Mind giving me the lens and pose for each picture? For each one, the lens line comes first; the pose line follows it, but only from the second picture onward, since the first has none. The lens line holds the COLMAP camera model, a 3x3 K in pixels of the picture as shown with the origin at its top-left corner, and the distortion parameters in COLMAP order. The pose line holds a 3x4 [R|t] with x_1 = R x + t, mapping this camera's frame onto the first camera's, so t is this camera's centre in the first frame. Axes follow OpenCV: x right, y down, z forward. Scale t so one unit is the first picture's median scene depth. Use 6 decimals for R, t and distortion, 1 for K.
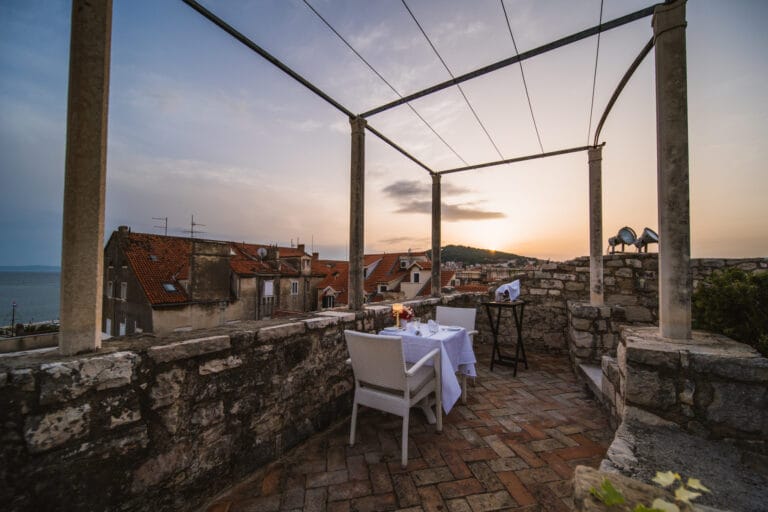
lens RADIAL K [[304.9, 0, 390.1], [0, 304.9, 254.2], [0, 0, 1]] dist [-0.004652, -0.000181]
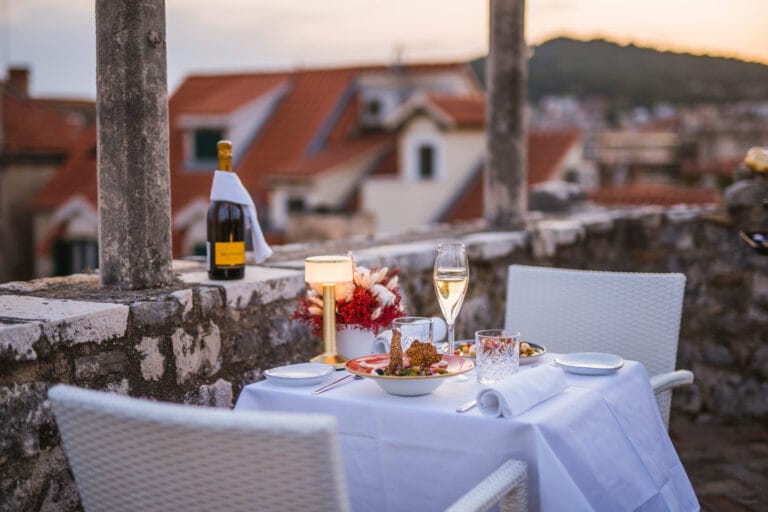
lens RADIAL K [[1163.2, 0, 379.3], [0, 1163.2, 252.1], [0, 0, 1]] dist [0.024084, 0.000000]
pose [[0.998964, -0.016367, 0.042464, 0.005645], [0.009847, 0.988724, 0.149424, 0.008441], [-0.044430, -0.148851, 0.987861, 0.043021]]
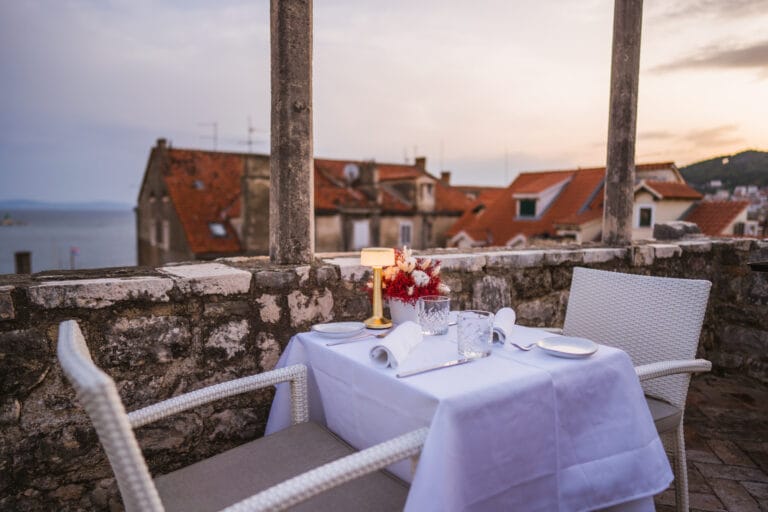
lens RADIAL K [[525.8, 0, 383.9], [0, 525.8, 252.7], [0, 0, 1]] dist [-0.015458, 0.016624]
pose [[0.912997, 0.031003, -0.406786, 0.052782], [0.022930, 0.991633, 0.127040, 0.022433], [0.407321, -0.125315, 0.904647, 0.117677]]
